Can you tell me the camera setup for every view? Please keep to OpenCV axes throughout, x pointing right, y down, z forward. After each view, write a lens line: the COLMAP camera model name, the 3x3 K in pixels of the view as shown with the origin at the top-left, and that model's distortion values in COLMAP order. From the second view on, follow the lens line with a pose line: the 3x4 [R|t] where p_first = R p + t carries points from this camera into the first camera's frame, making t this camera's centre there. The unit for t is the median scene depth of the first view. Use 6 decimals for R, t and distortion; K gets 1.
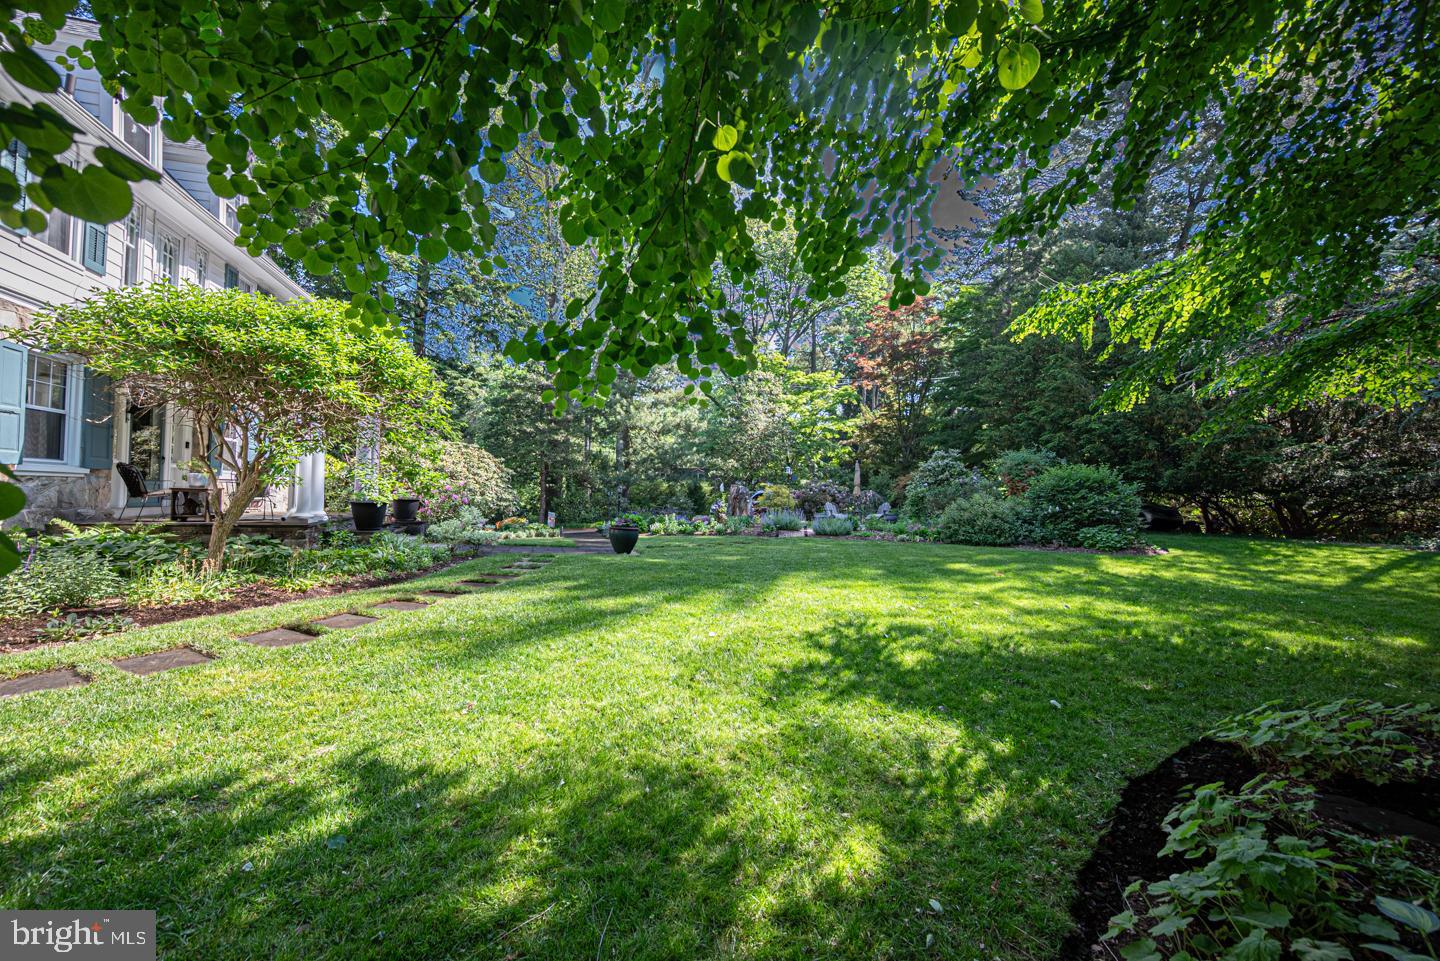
lens RADIAL K [[582.1, 0, 720.0], [0, 582.1, 480.5], [0, 0, 1]] dist [0.000298, -0.000039]
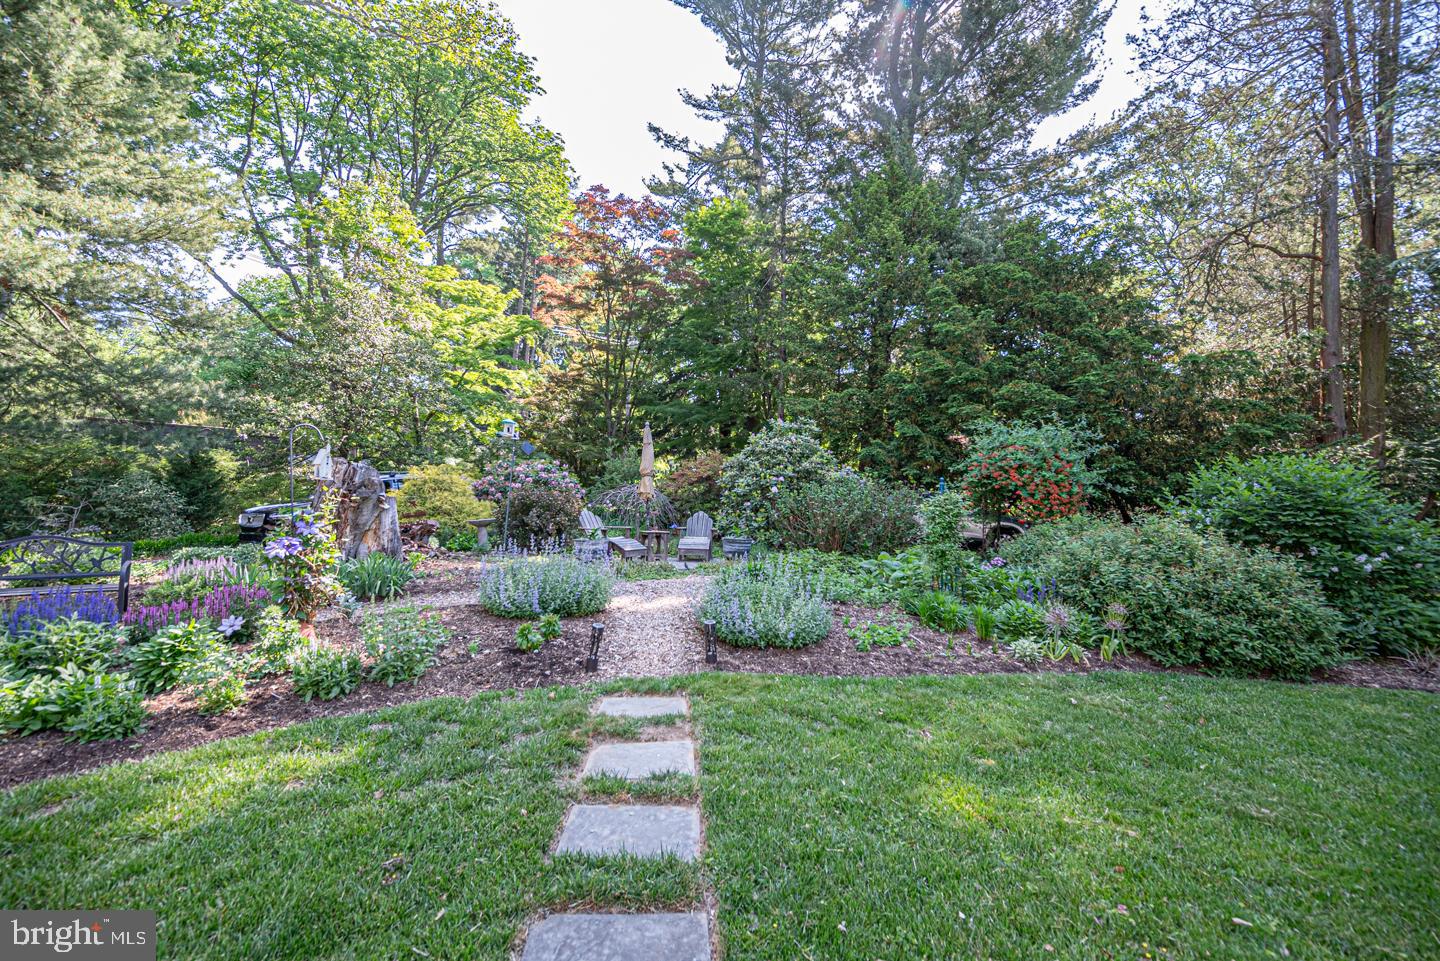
lens RADIAL K [[582.1, 0, 720.0], [0, 582.1, 480.5], [0, 0, 1]] dist [0.000298, -0.000039]
pose [[0.774525, 0.038791, 0.631353, -0.012909], [-0.049779, 0.998760, -0.000297, 0.007646], [-0.630581, -0.031198, 0.775496, 0.454699]]
